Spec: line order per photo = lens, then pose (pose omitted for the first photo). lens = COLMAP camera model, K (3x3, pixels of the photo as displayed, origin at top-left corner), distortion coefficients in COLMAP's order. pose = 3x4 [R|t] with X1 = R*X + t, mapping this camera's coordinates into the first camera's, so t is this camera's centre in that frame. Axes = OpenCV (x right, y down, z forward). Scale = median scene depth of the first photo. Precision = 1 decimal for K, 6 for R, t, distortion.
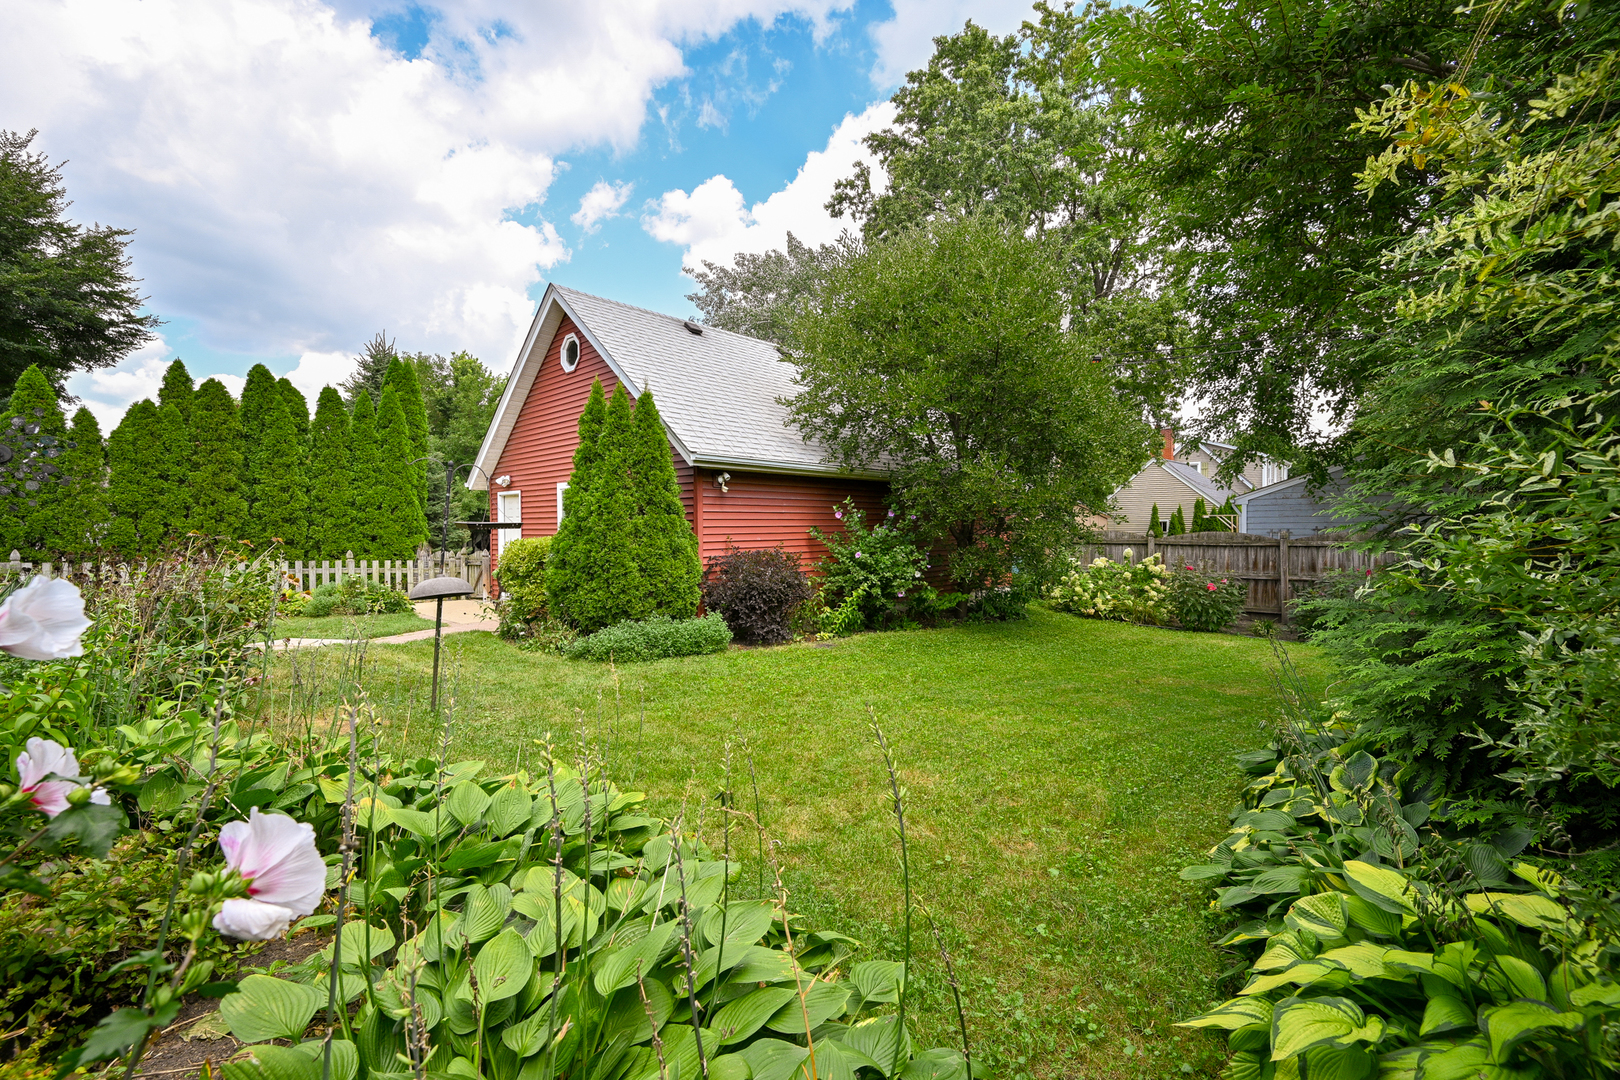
lens RADIAL K [[660.2, 0, 812.2], [0, 660.2, 537.8], [0, 0, 1]] dist [0.002350, 0.000354]
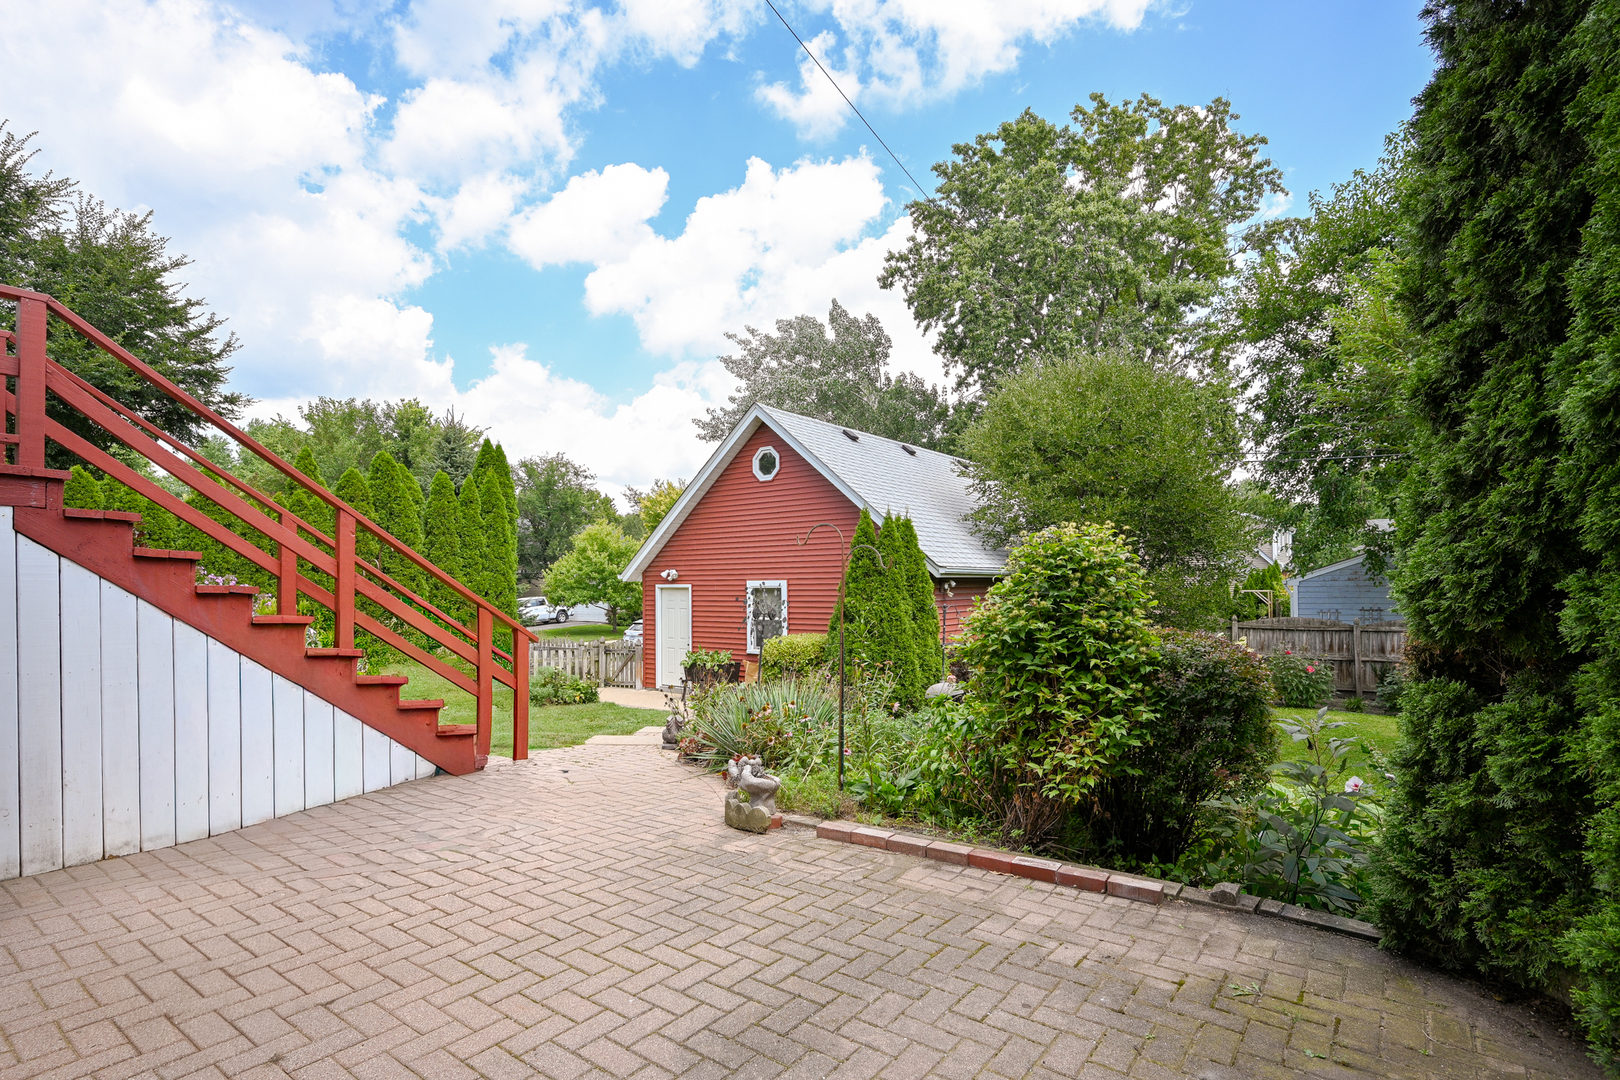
lens RADIAL K [[773.5, 0, 800.2], [0, 773.5, 592.7], [0, 0, 1]] dist [0.005002, 0.000668]
pose [[0.995602, -0.002929, 0.093643, -0.217626], [0.003534, 0.999974, -0.006293, -0.028608], [-0.093622, 0.006596, 0.995586, -0.144230]]
